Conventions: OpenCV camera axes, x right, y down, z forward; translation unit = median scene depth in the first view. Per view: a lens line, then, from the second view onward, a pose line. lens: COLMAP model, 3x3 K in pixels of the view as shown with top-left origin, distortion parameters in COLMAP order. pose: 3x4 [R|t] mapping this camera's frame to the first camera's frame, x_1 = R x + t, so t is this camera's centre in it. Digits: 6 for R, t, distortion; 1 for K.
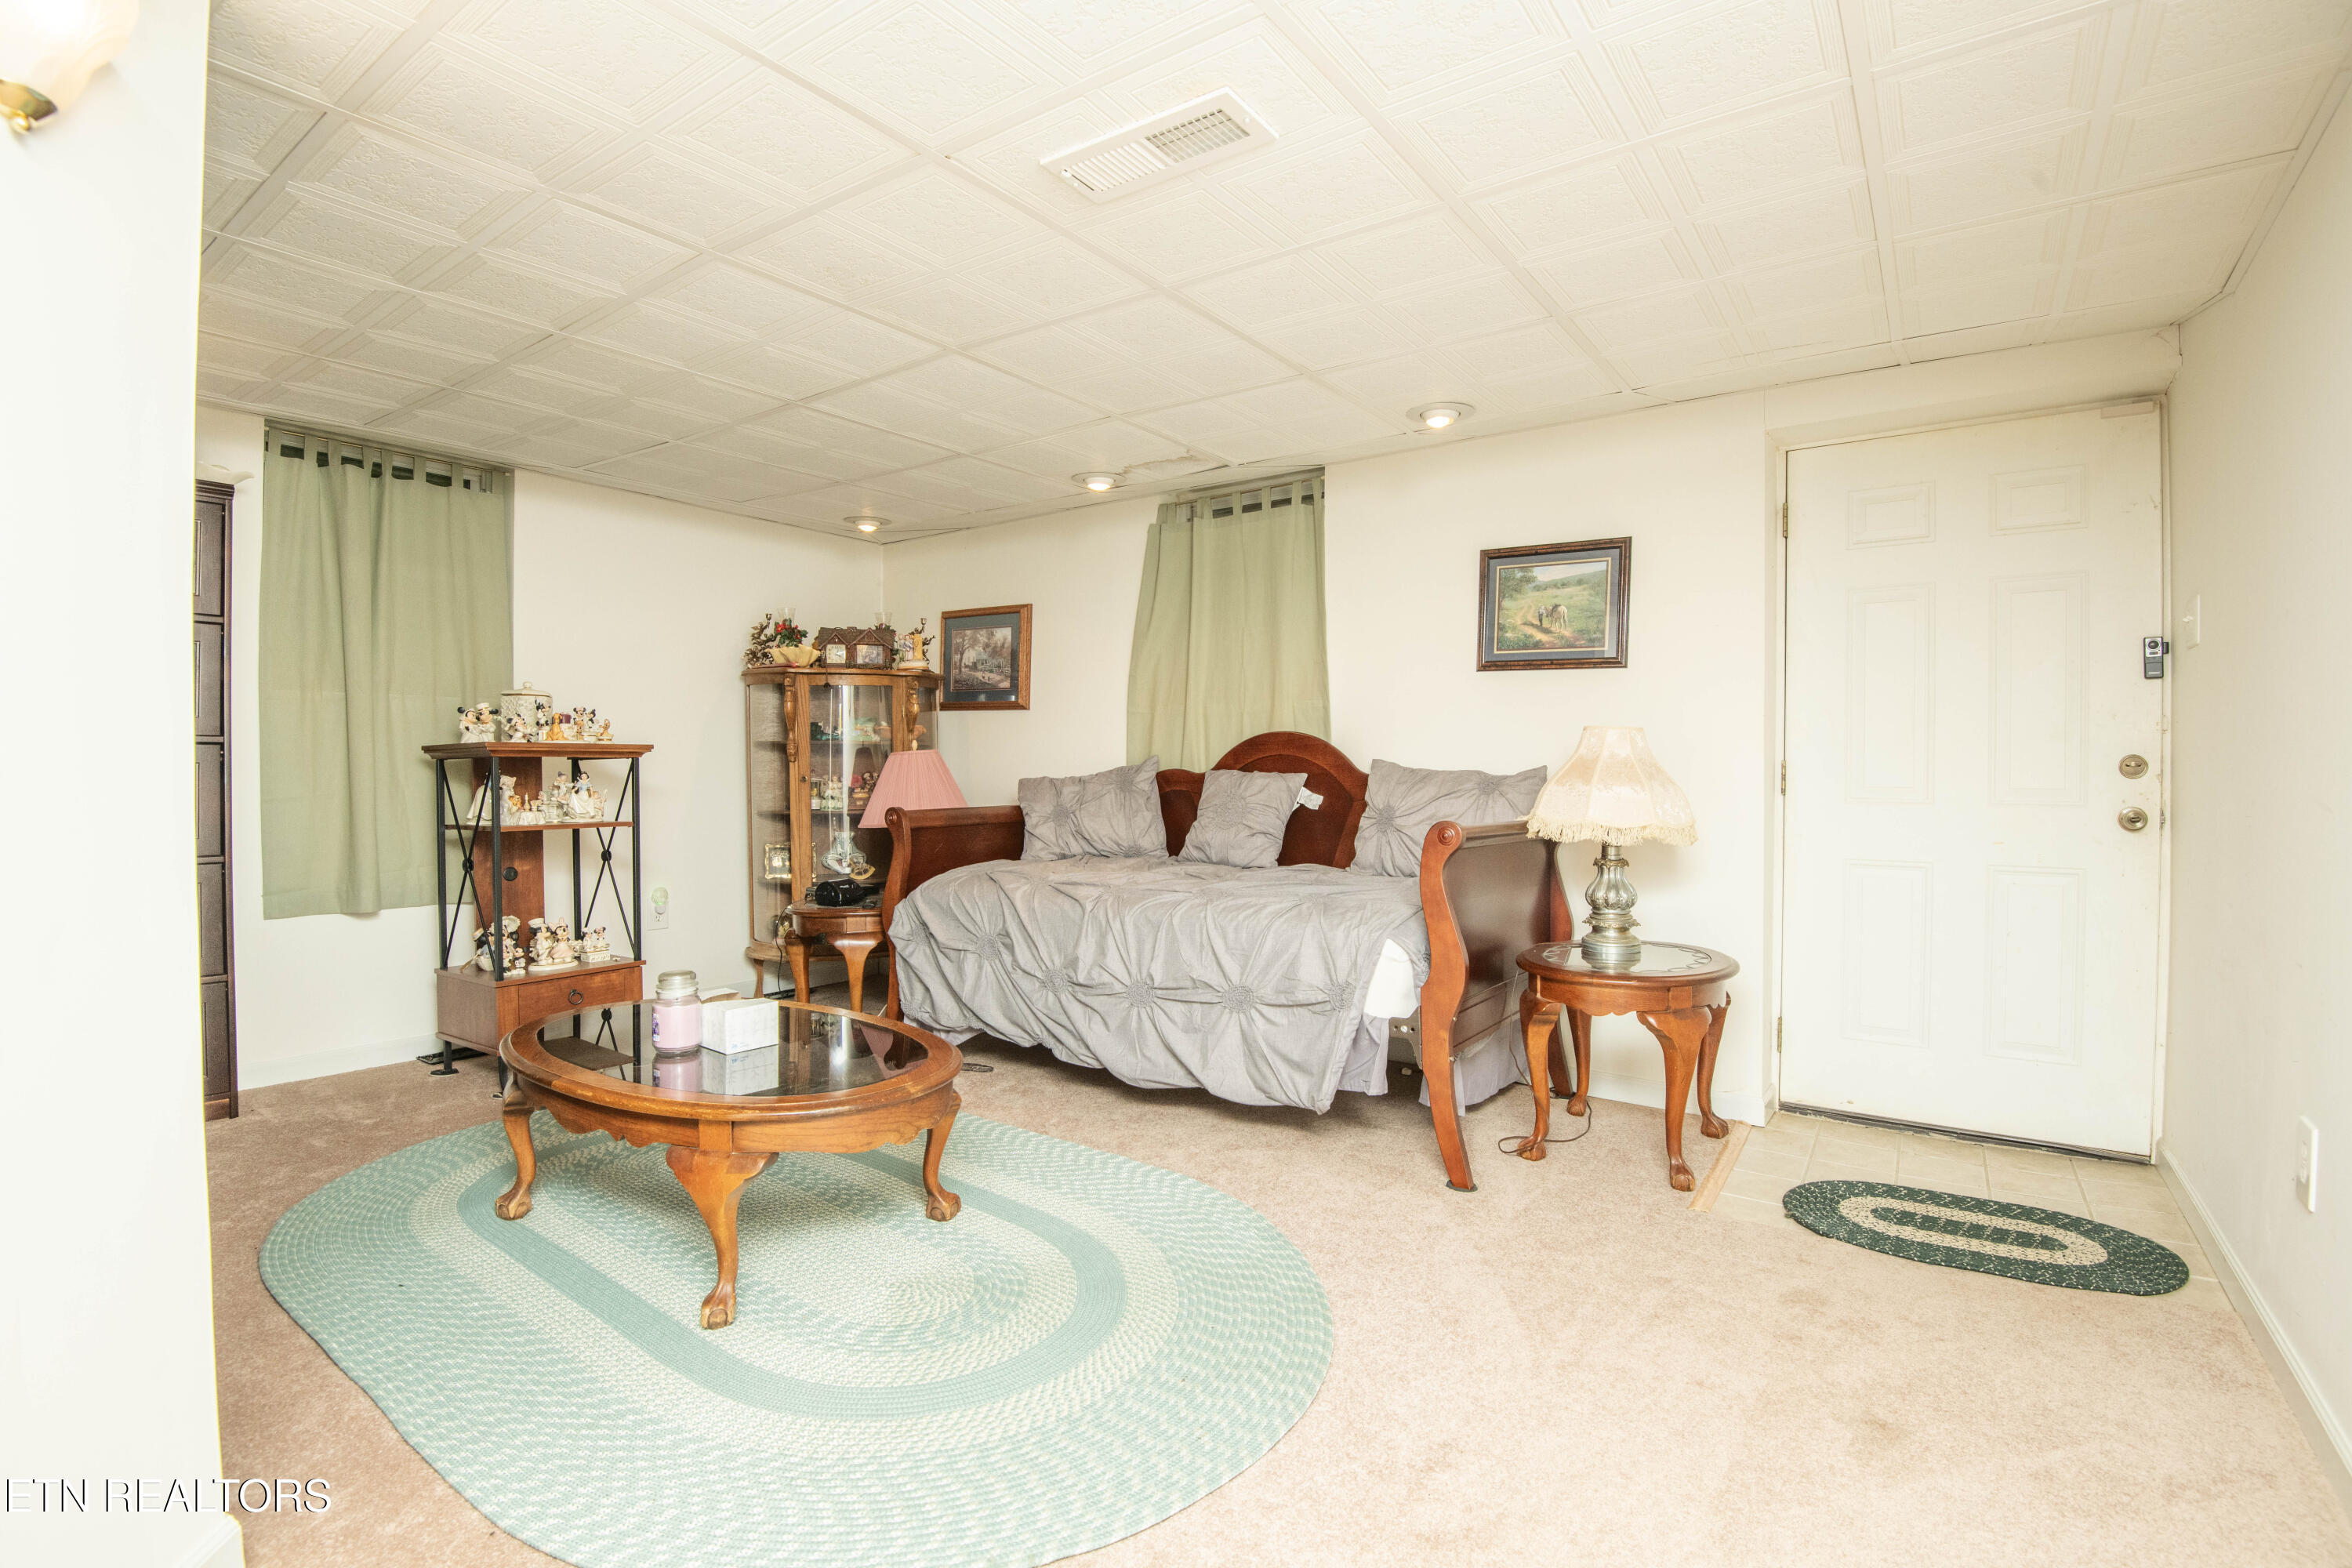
lens RADIAL K [[1084.5, 0, 1180.5], [0, 1084.5, 783.7], [0, 0, 1]] dist [0.003053, -0.037090]
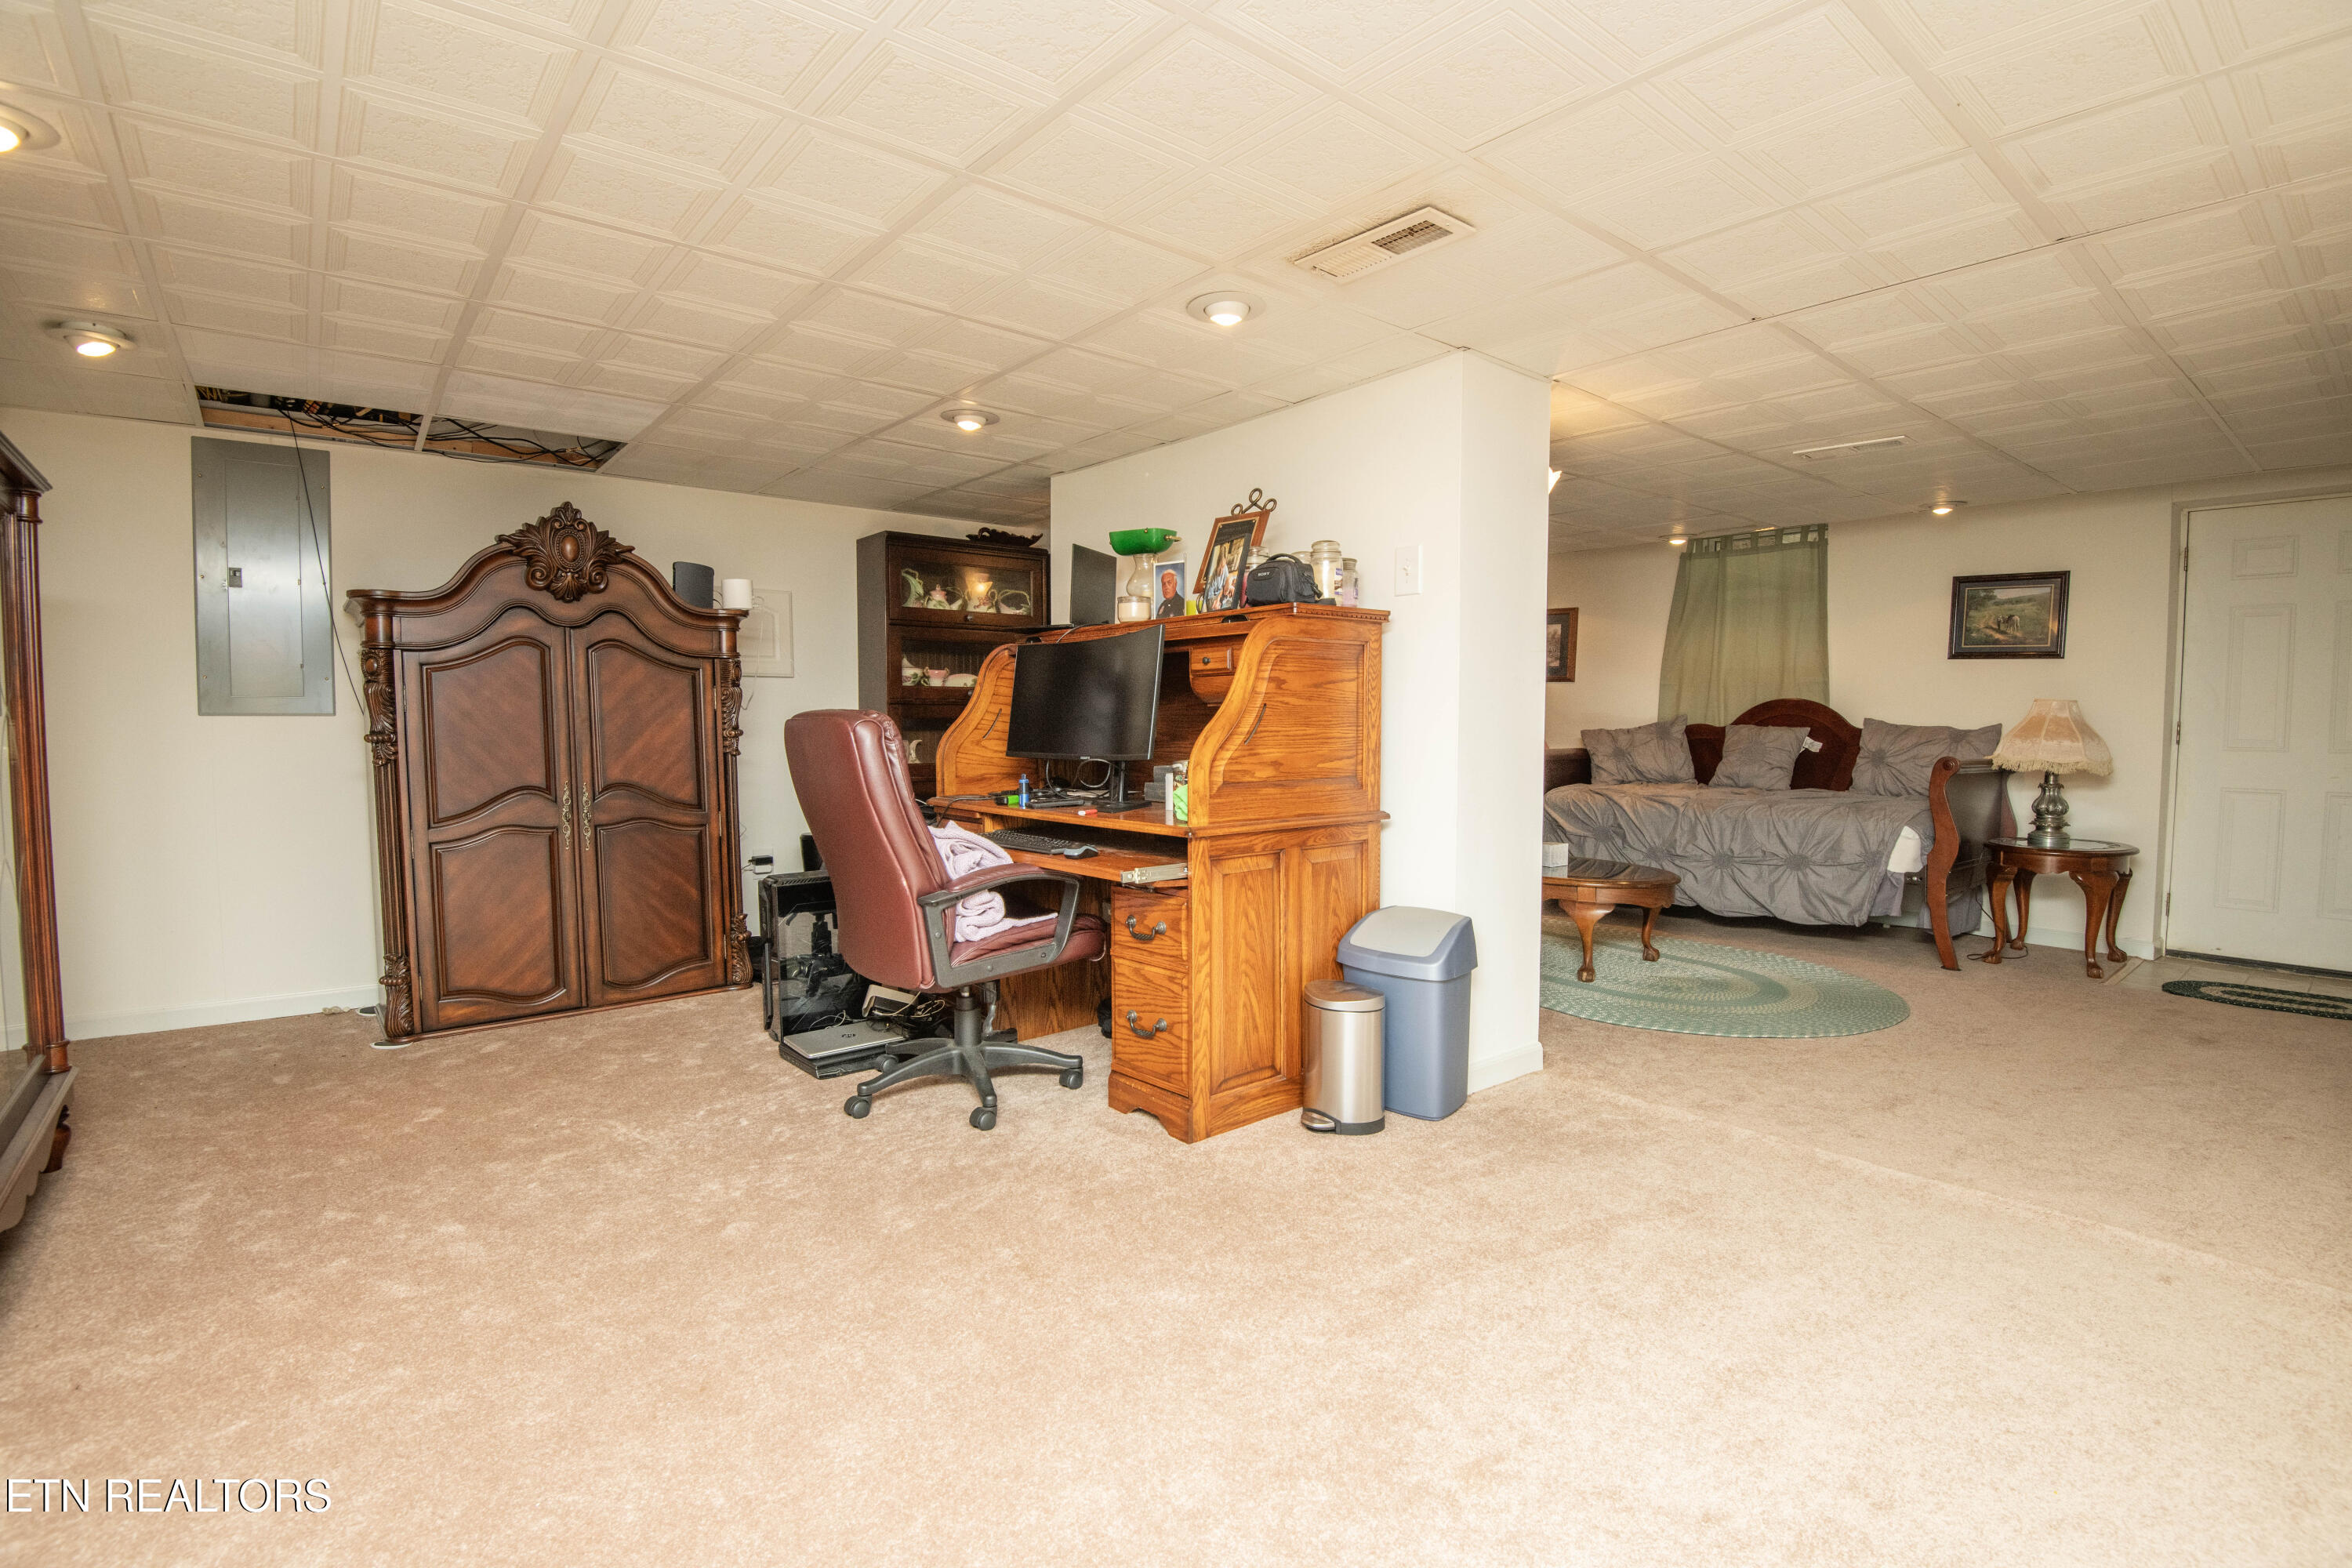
lens RADIAL K [[1086.6, 0, 1182.7], [0, 1086.6, 782.6], [0, 0, 1]] dist [-0.008198, -0.024989]
pose [[0.965122, 0.017126, -0.261238, -0.356835], [-0.005648, 0.998988, 0.044626, 0.005063], [0.261738, -0.041594, 0.964242, -0.710816]]
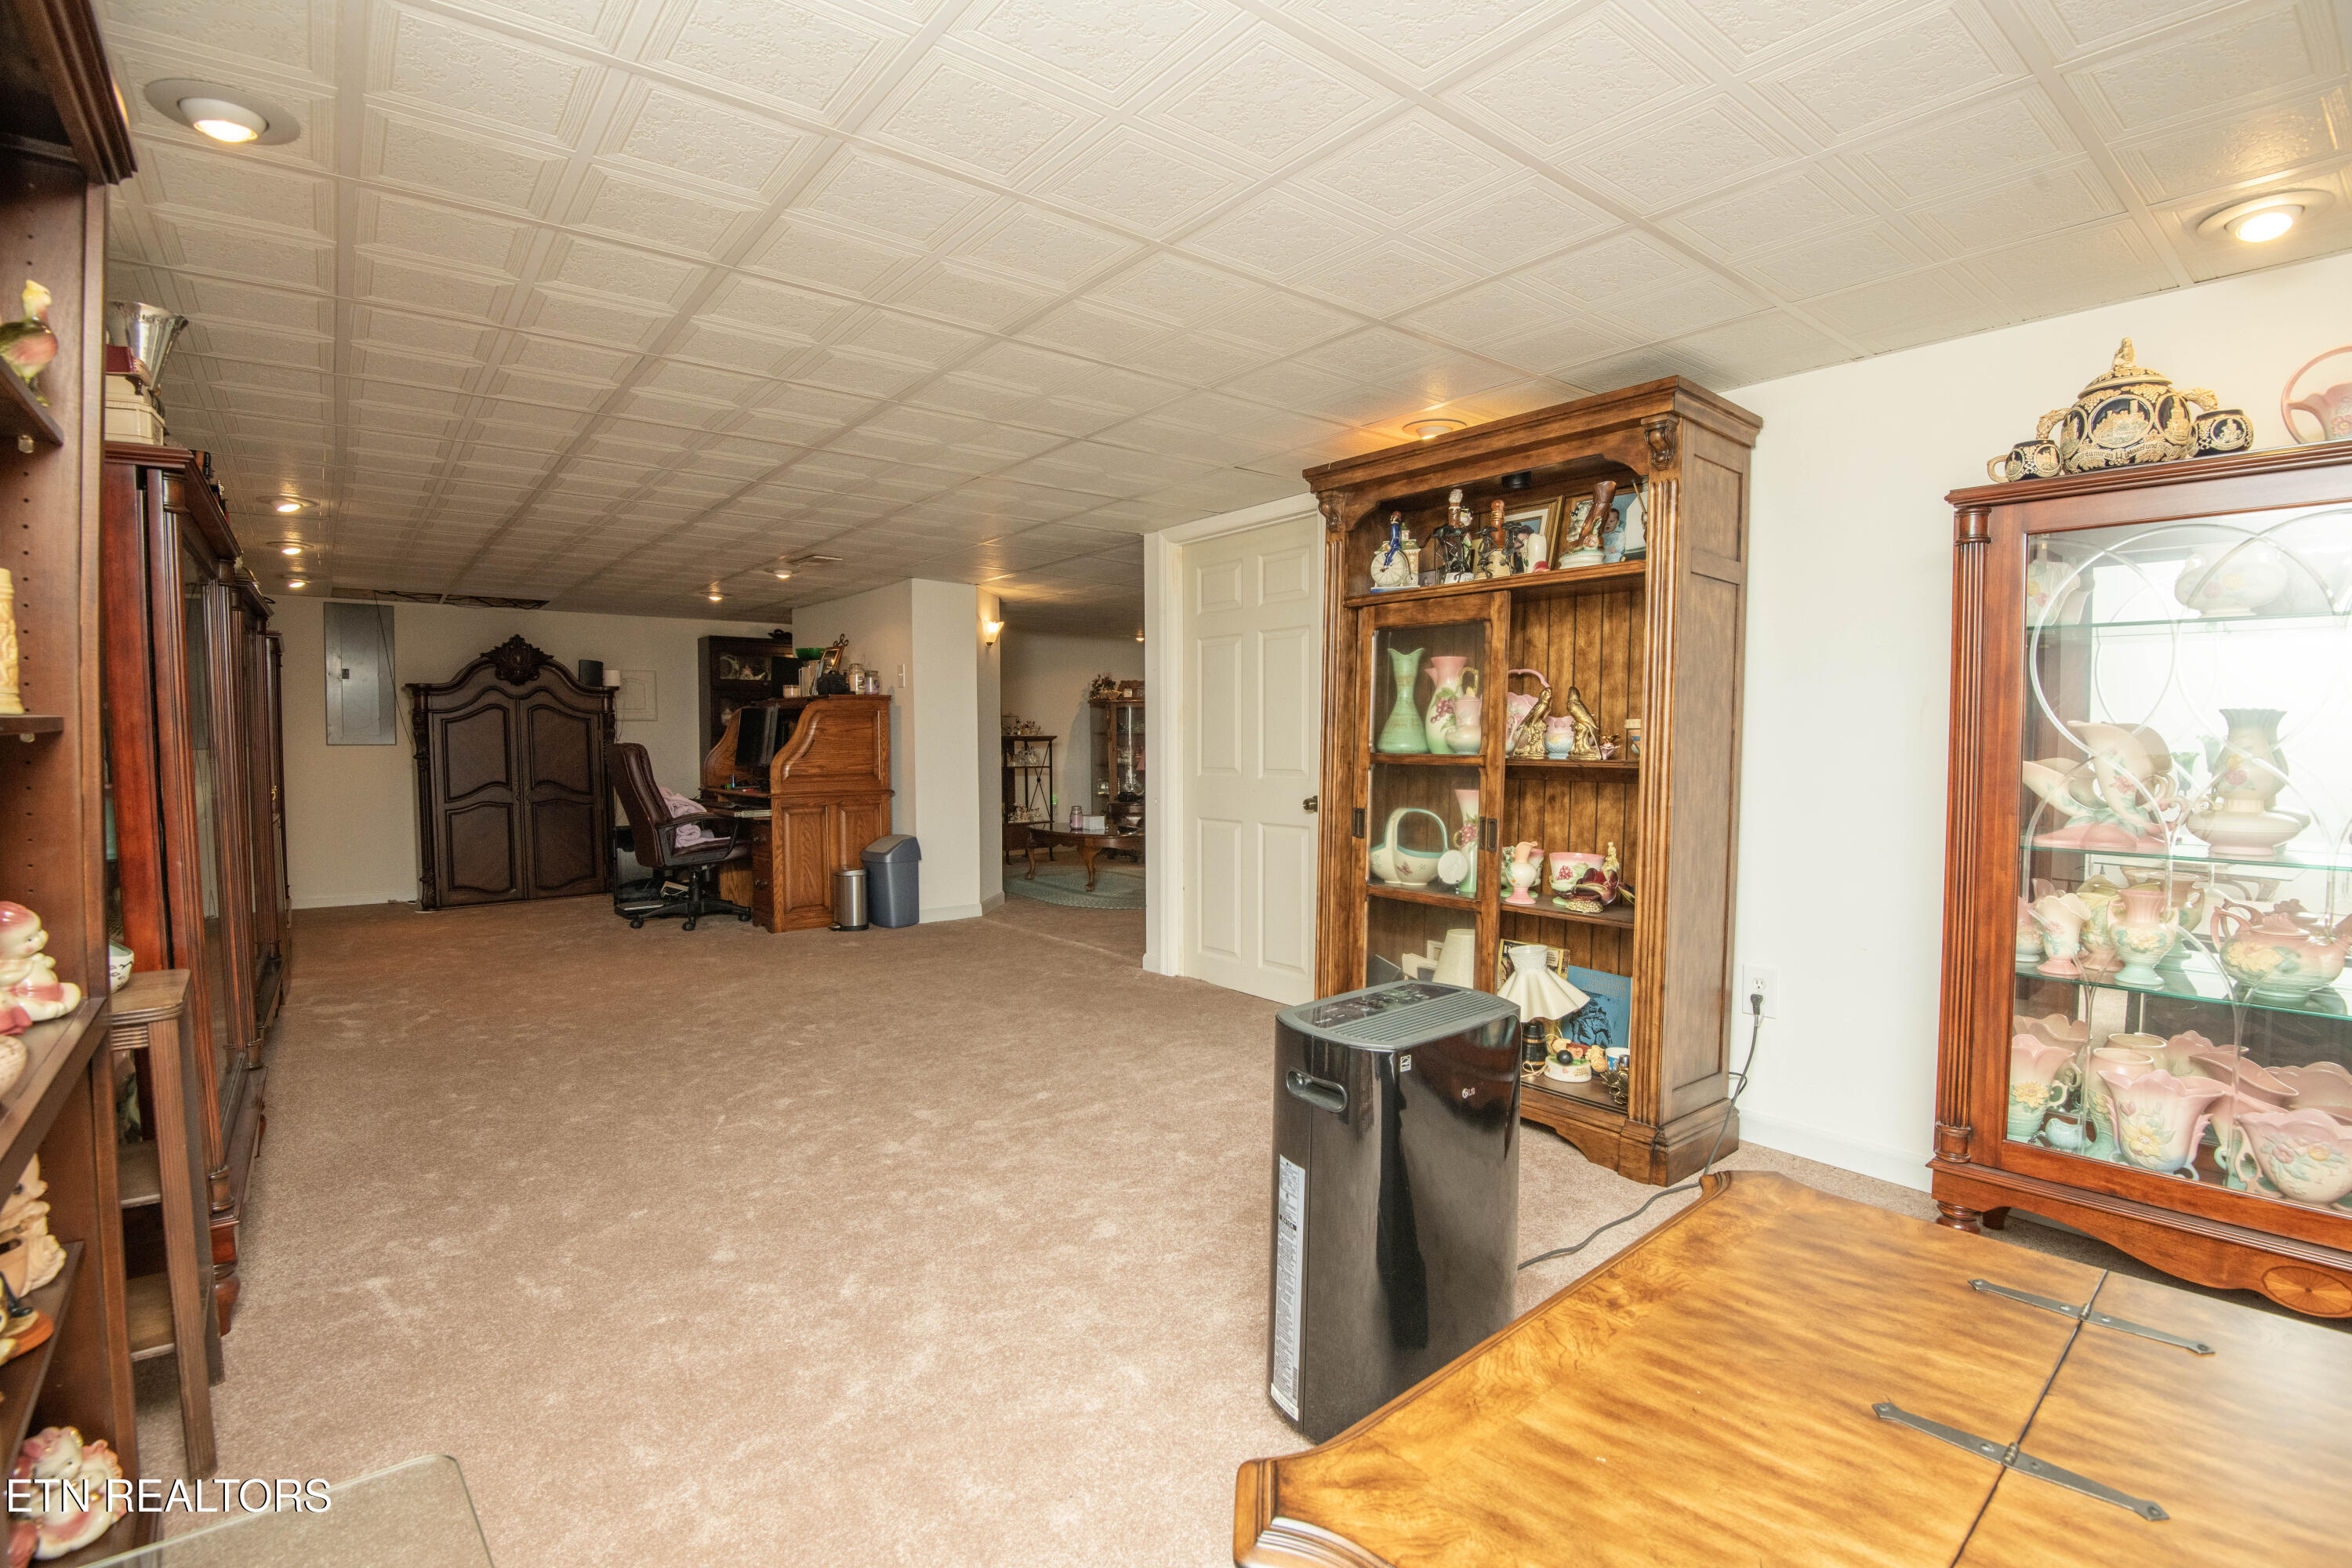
lens RADIAL K [[1084.5, 0, 1180.5], [0, 1084.5, 783.7], [0, 0, 1]] dist [0.003053, -0.037090]
pose [[0.961281, 0.010084, -0.275385, 0.514639], [-0.002188, 0.999578, 0.028963, 0.001670], [0.275561, -0.027239, 0.960897, -1.431734]]
